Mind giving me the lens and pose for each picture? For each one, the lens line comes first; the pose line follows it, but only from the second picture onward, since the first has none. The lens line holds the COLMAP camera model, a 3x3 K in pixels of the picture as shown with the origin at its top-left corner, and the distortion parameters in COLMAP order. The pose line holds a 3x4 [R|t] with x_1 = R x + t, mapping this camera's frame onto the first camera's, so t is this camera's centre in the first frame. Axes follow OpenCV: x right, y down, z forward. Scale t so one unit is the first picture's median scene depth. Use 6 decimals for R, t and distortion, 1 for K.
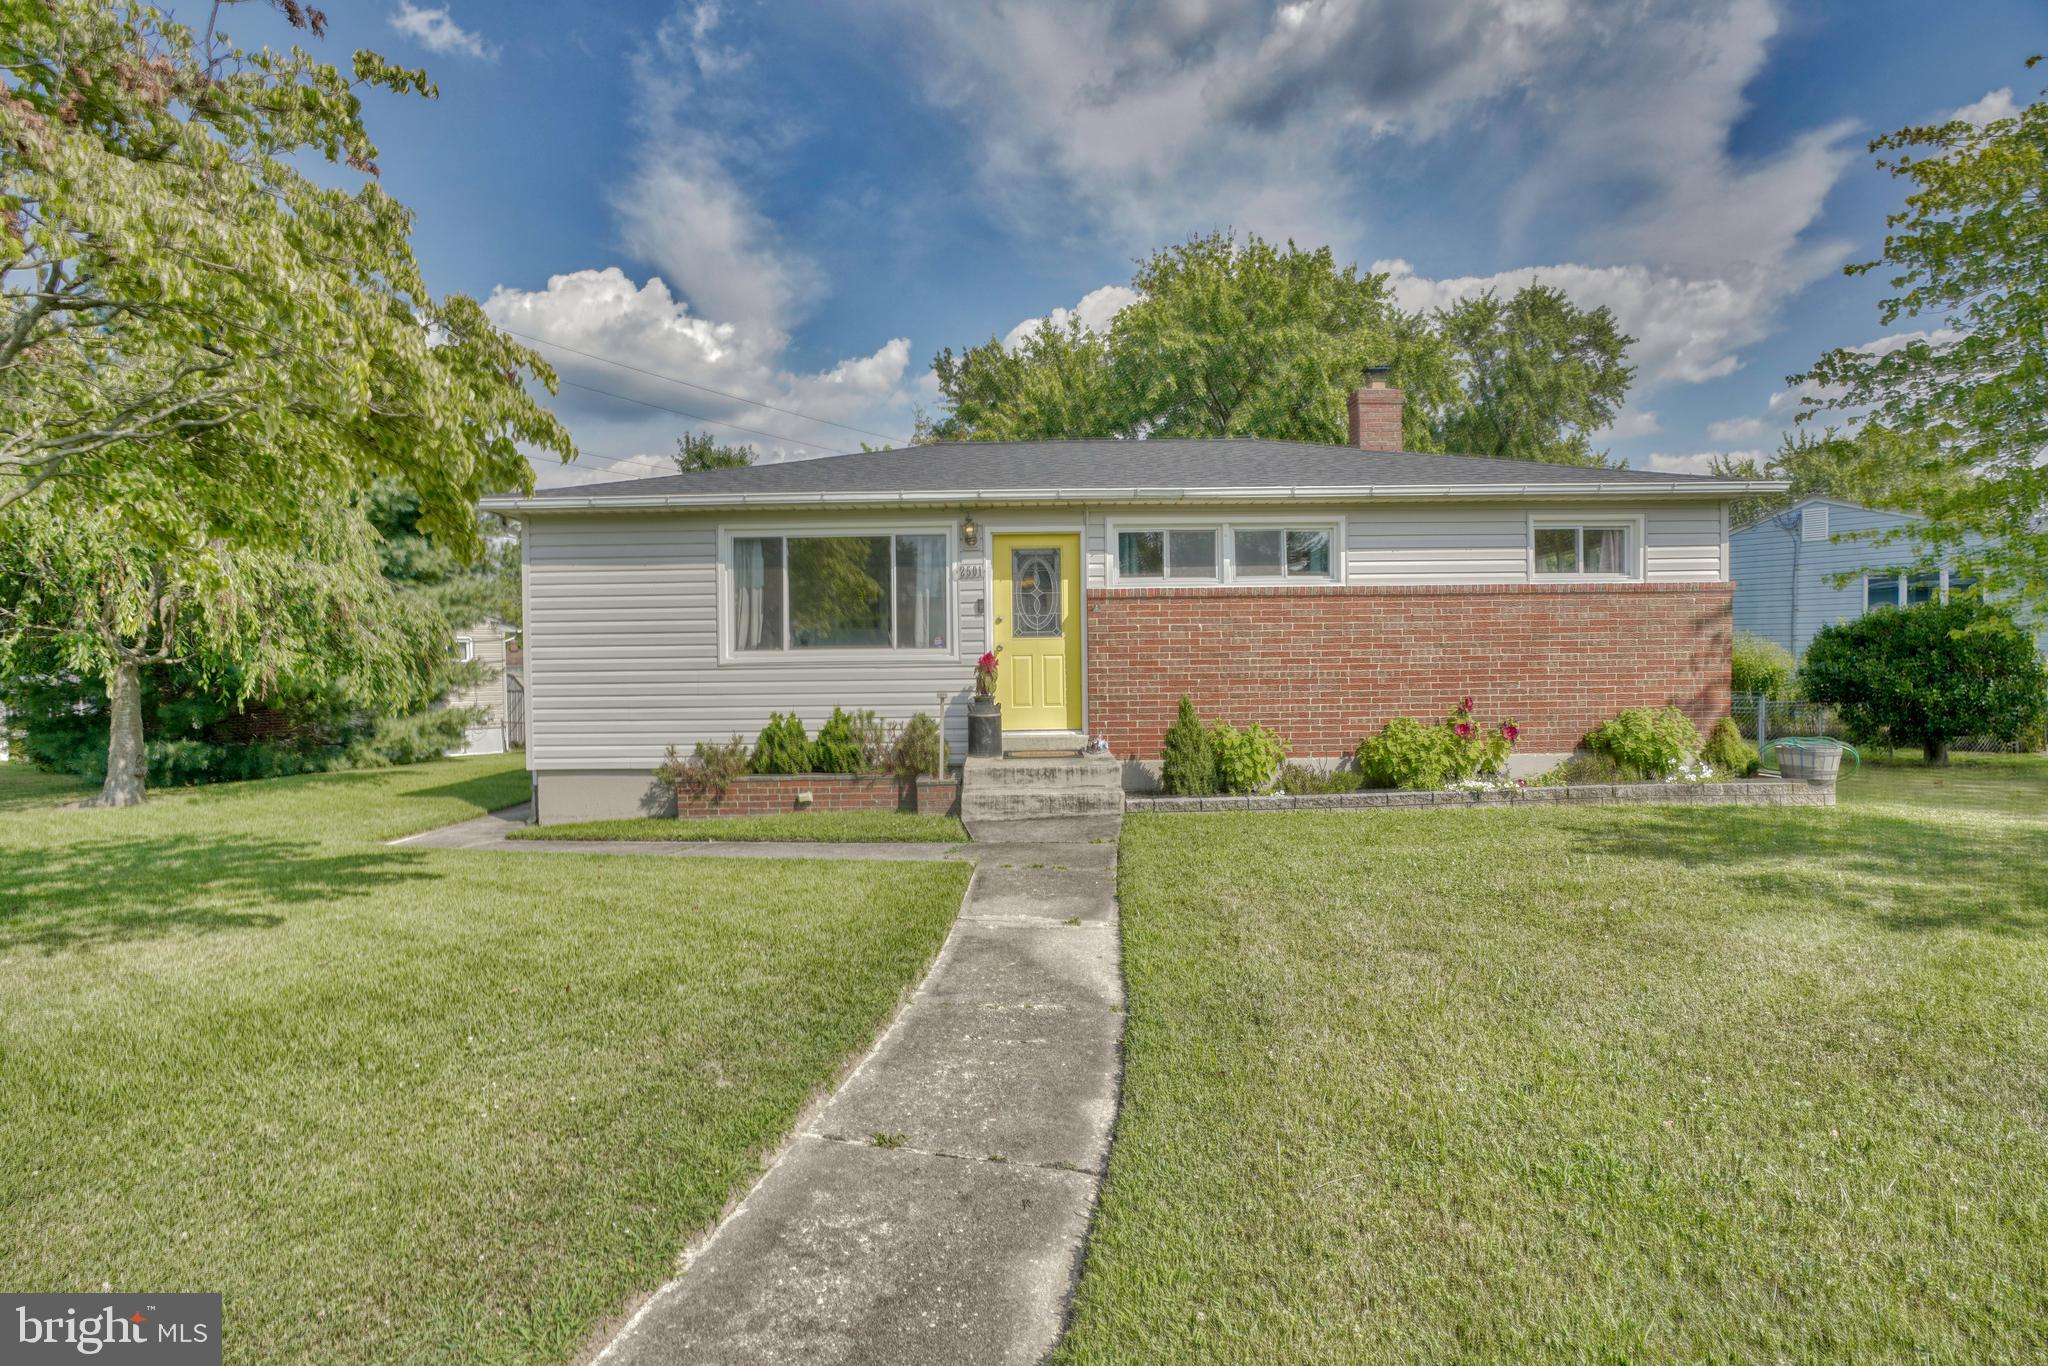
lens RADIAL K [[942.8, 0, 1006.9], [0, 942.8, 687.7], [0, 0, 1]] dist [-0.070571, 0.027095]
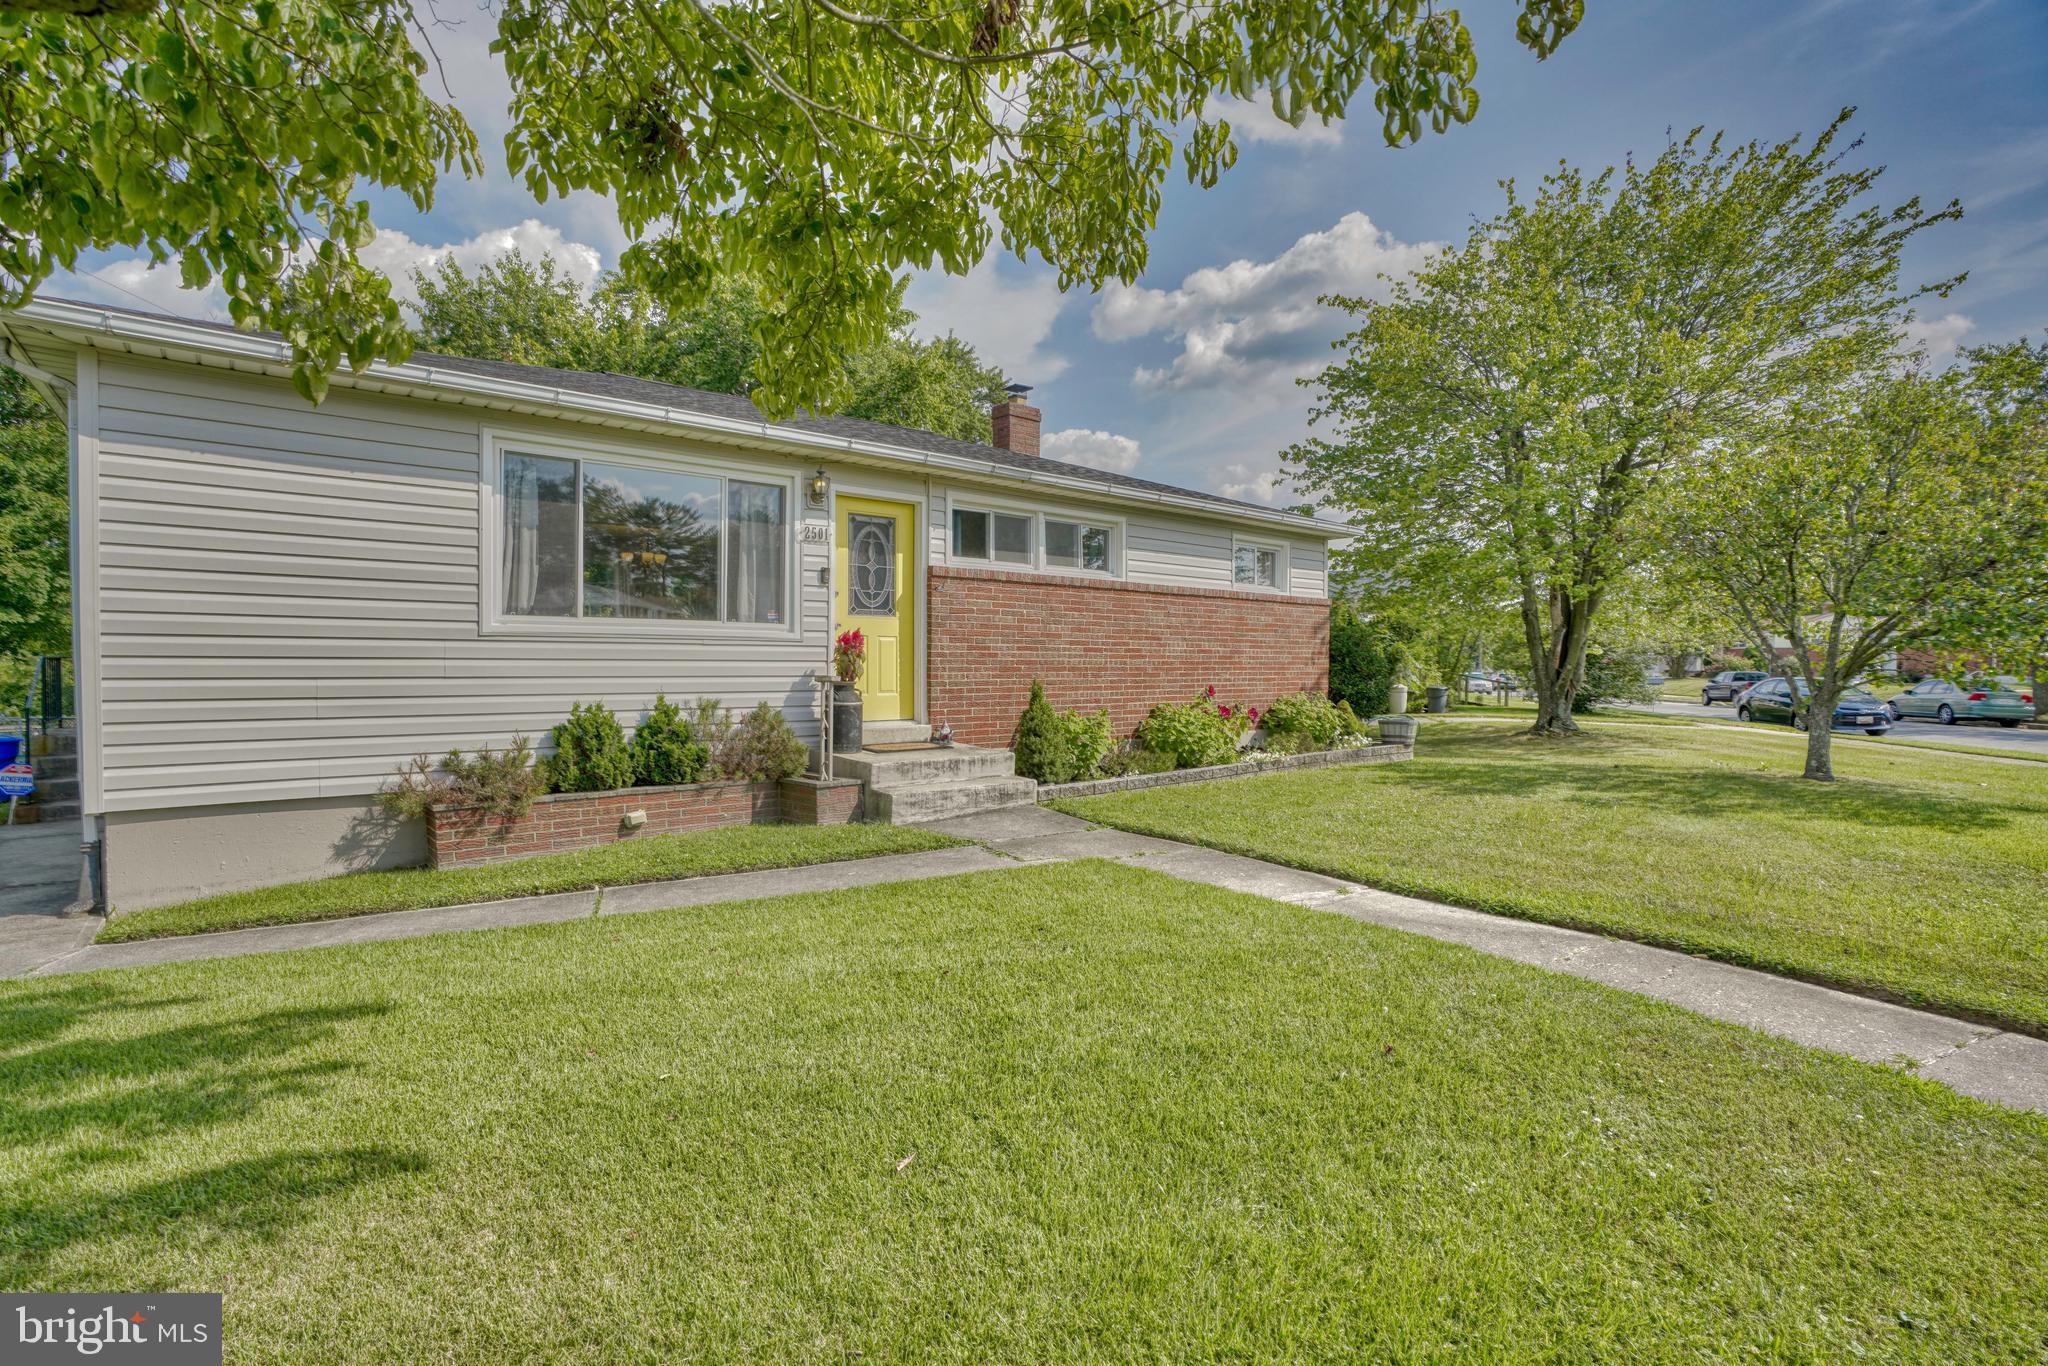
lens RADIAL K [[942.8, 0, 1006.9], [0, 942.8, 687.7], [0, 0, 1]] dist [-0.070571, 0.027095]
pose [[0.769413, 0.000361, 0.638751, -0.442054], [0.004794, 0.999968, -0.006339, 0.020380], [-0.638734, 0.007940, 0.769387, 0.246455]]
